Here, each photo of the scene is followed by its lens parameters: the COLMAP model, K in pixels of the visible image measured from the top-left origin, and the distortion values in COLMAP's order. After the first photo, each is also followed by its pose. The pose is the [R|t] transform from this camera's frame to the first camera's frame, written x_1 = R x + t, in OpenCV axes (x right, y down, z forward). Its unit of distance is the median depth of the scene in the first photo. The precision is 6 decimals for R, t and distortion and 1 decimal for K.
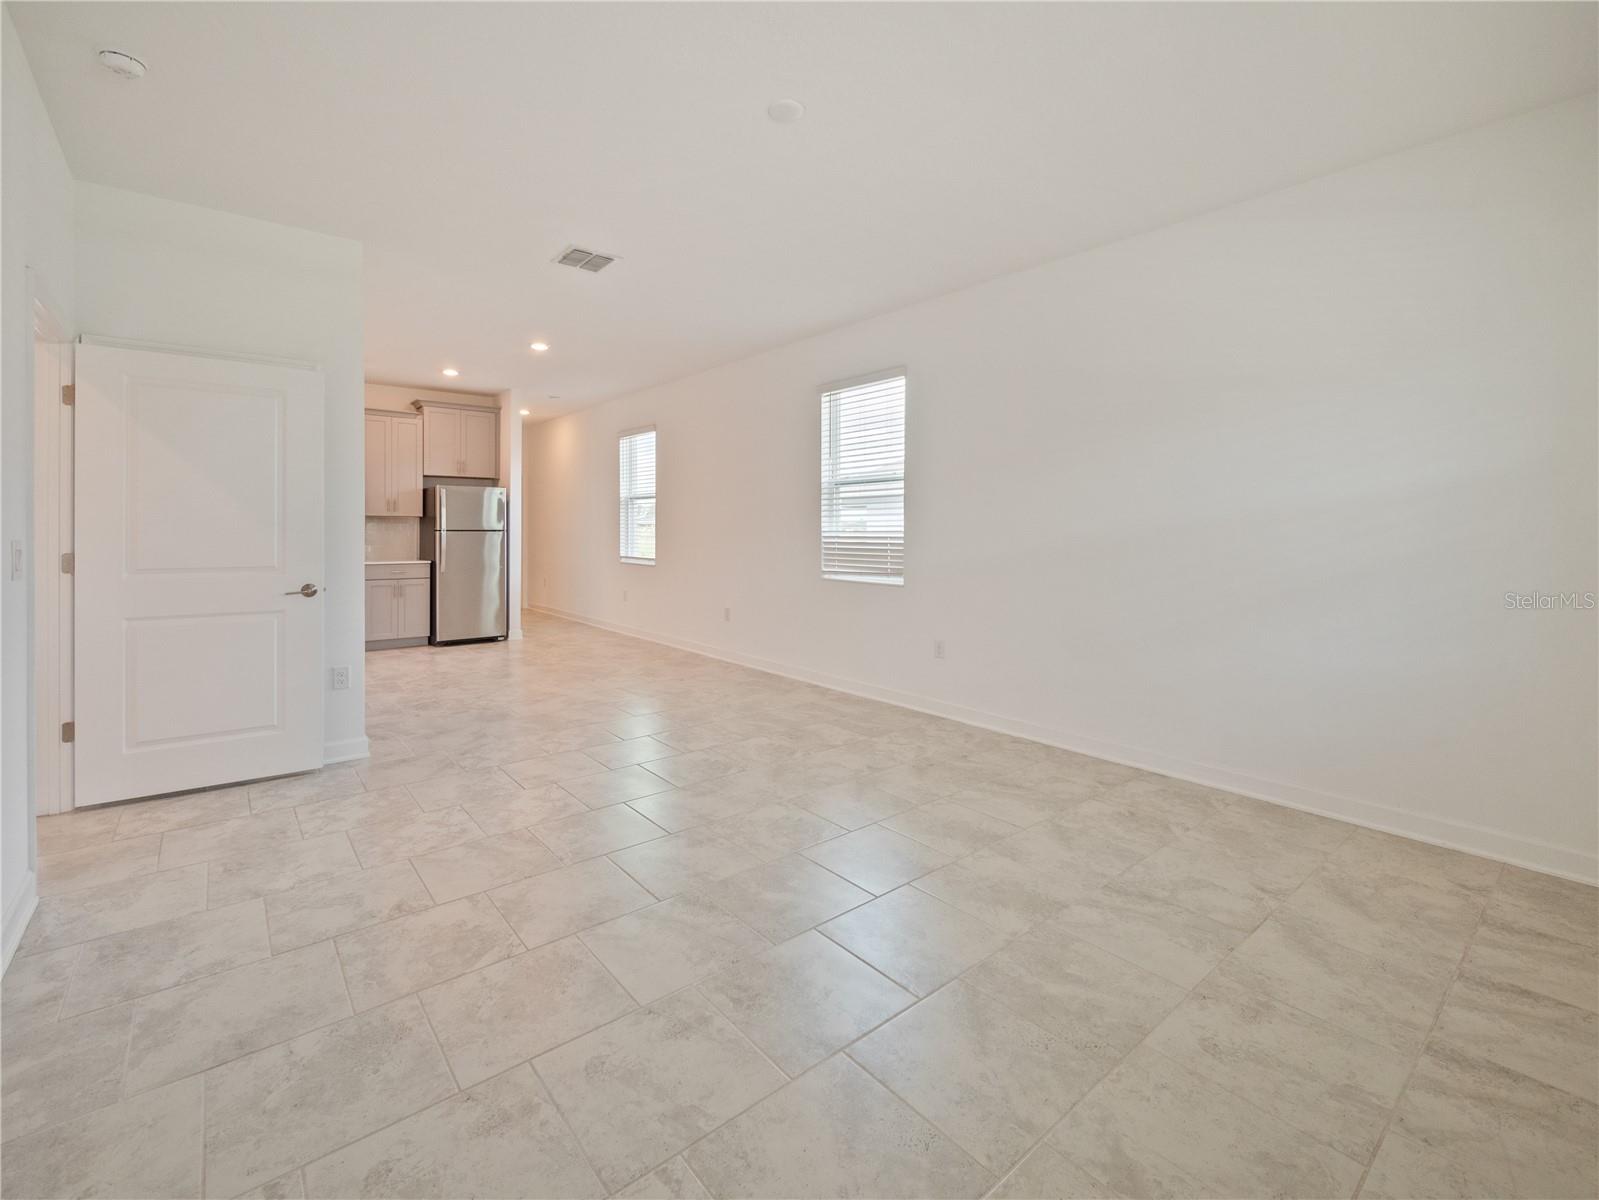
lens RADIAL K [[696.2, 0, 787.7], [0, 696.2, 565.9], [0, 0, 1]] dist [-0.006468, 0.001225]
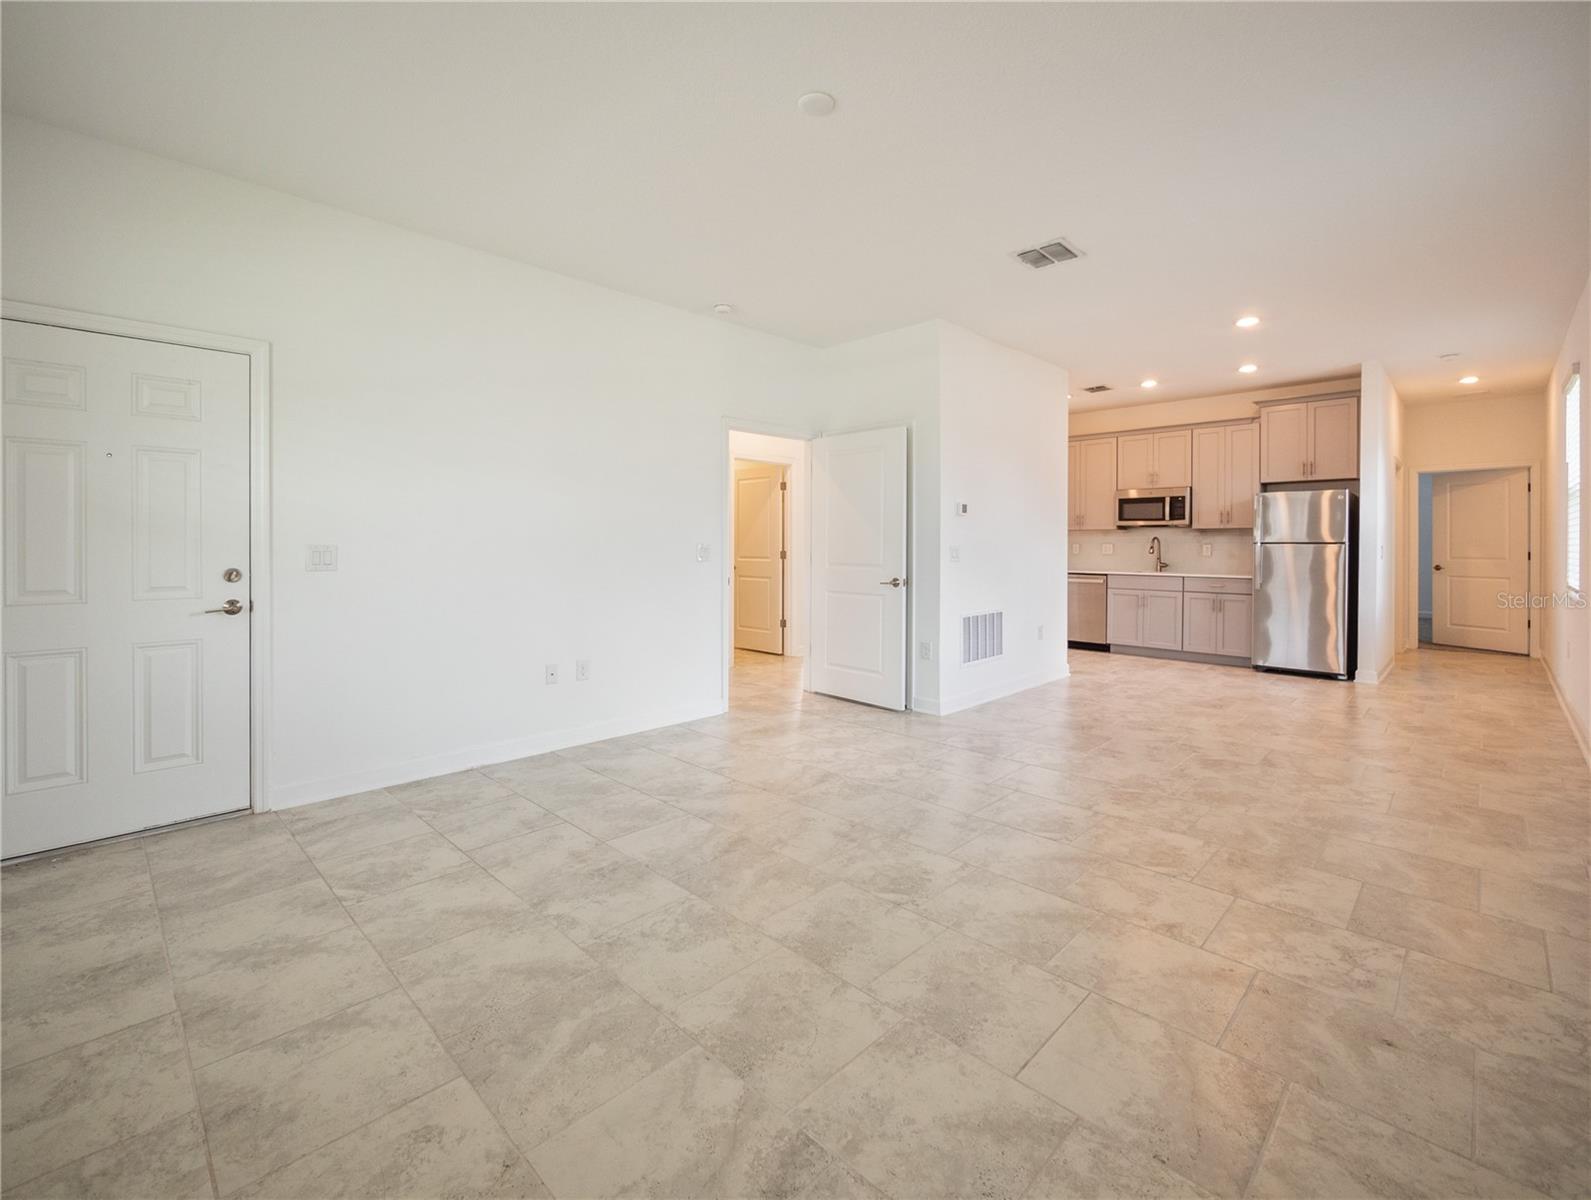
lens RADIAL K [[692.7, 0, 783.8], [0, 692.7, 566.1], [0, 0, 1]] dist [-0.006468, 0.001225]
pose [[0.120068, 0.030874, -0.992285, 0.968328], [-0.054957, 0.998190, 0.024408, -0.026539], [0.991243, 0.051602, 0.121548, 0.848919]]
